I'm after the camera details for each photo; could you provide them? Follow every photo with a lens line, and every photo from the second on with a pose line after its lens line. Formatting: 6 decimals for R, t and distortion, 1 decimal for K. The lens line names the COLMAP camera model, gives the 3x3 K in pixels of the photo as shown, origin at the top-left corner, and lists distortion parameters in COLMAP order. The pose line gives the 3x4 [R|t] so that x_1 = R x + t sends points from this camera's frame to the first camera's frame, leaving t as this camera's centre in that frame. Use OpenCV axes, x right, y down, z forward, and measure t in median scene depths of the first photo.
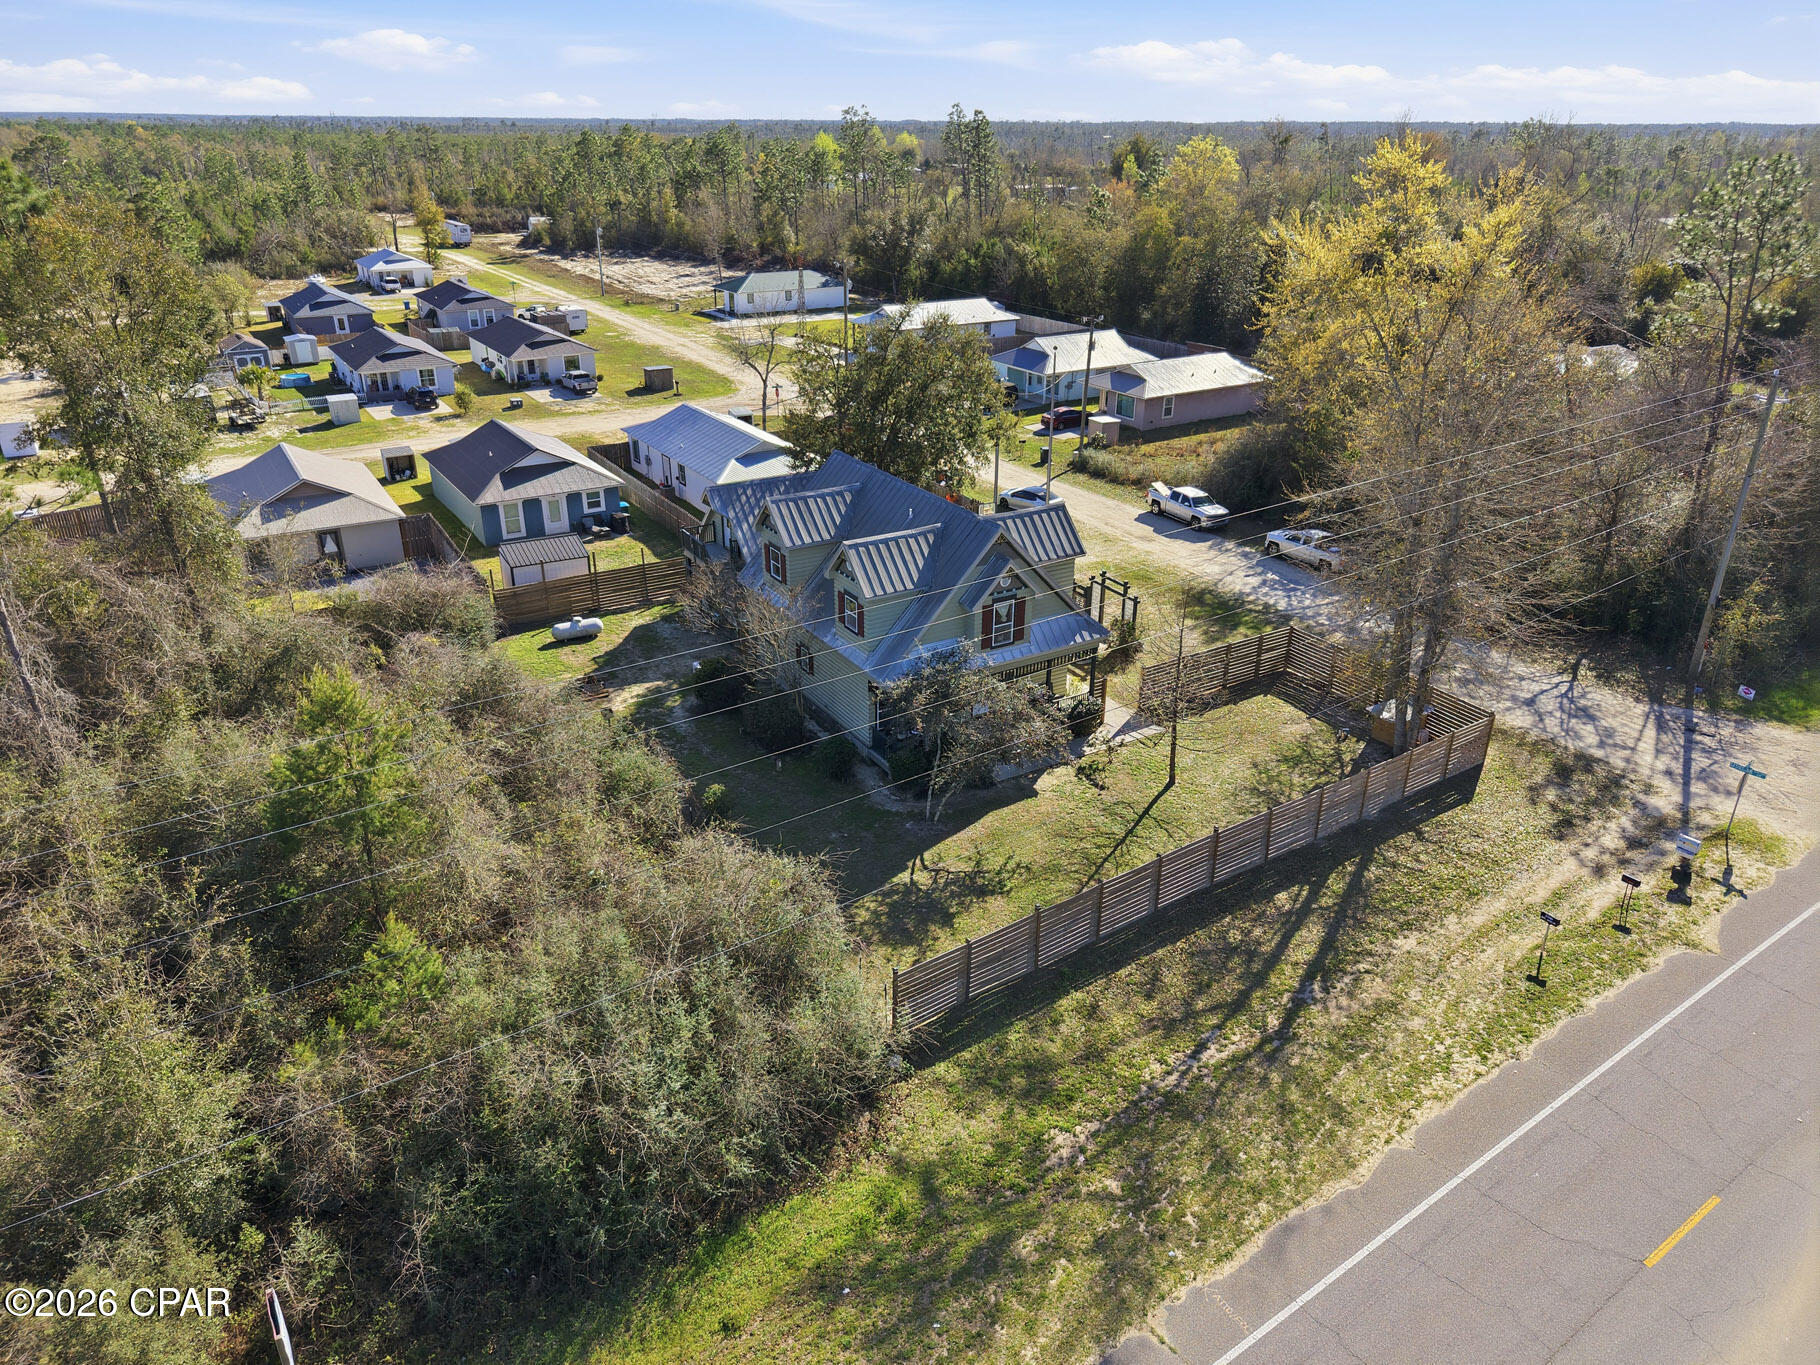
lens RADIAL K [[1282.1, 0, 924.4], [0, 1282.1, 685.4], [0, 0, 1]] dist [0.044155, -0.002875]
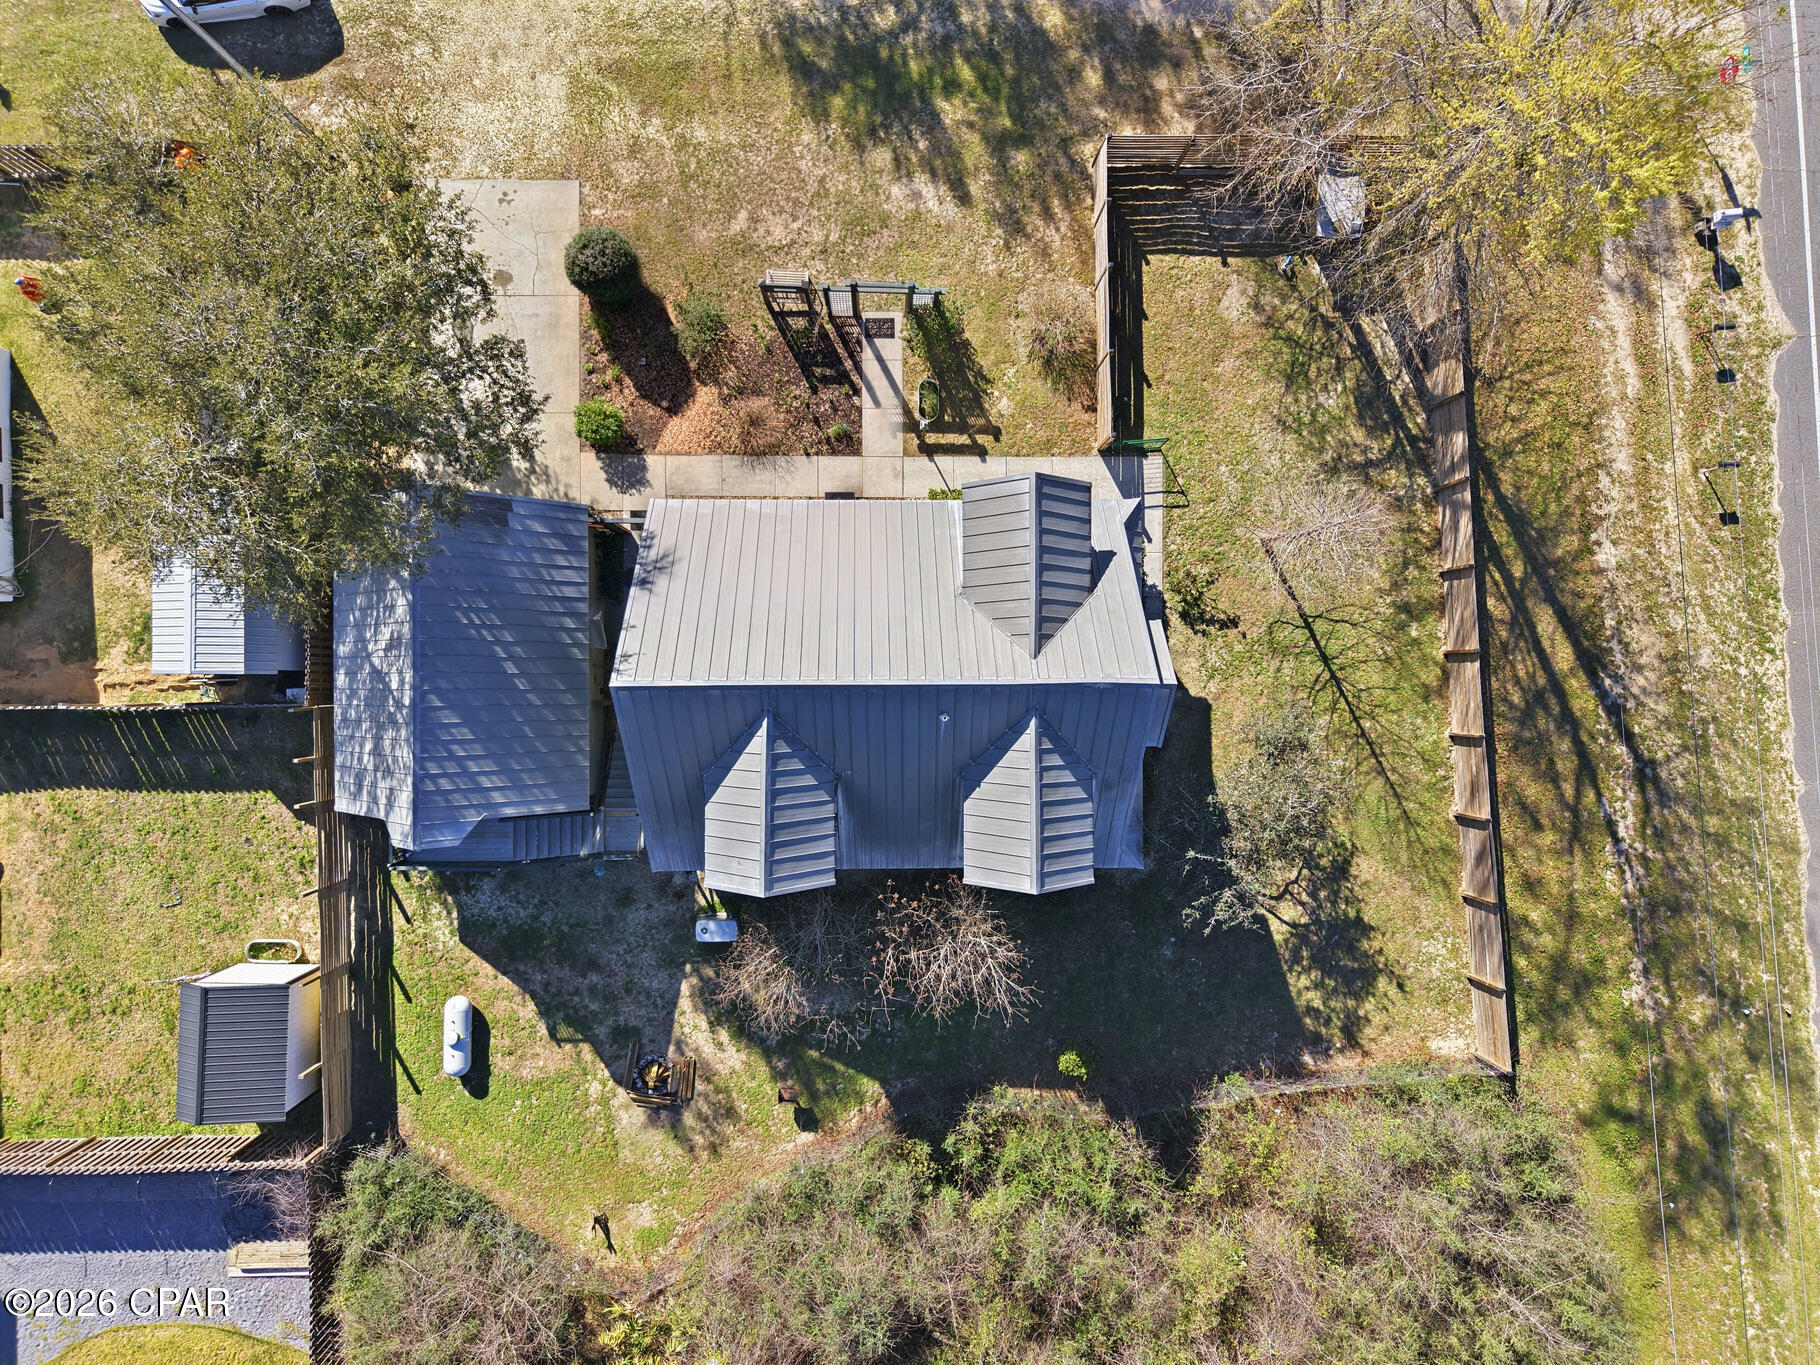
lens RADIAL K [[1259.4, 0, 912.7], [0, 1259.4, 683.8], [0, 0, 1]] dist [0.003761, -0.000613]
pose [[0.523951, -0.851744, 0.002693, -0.001251], [0.343548, 0.214225, 0.914376, -0.752544], [-0.779391, -0.478163, 0.404858, 0.839907]]
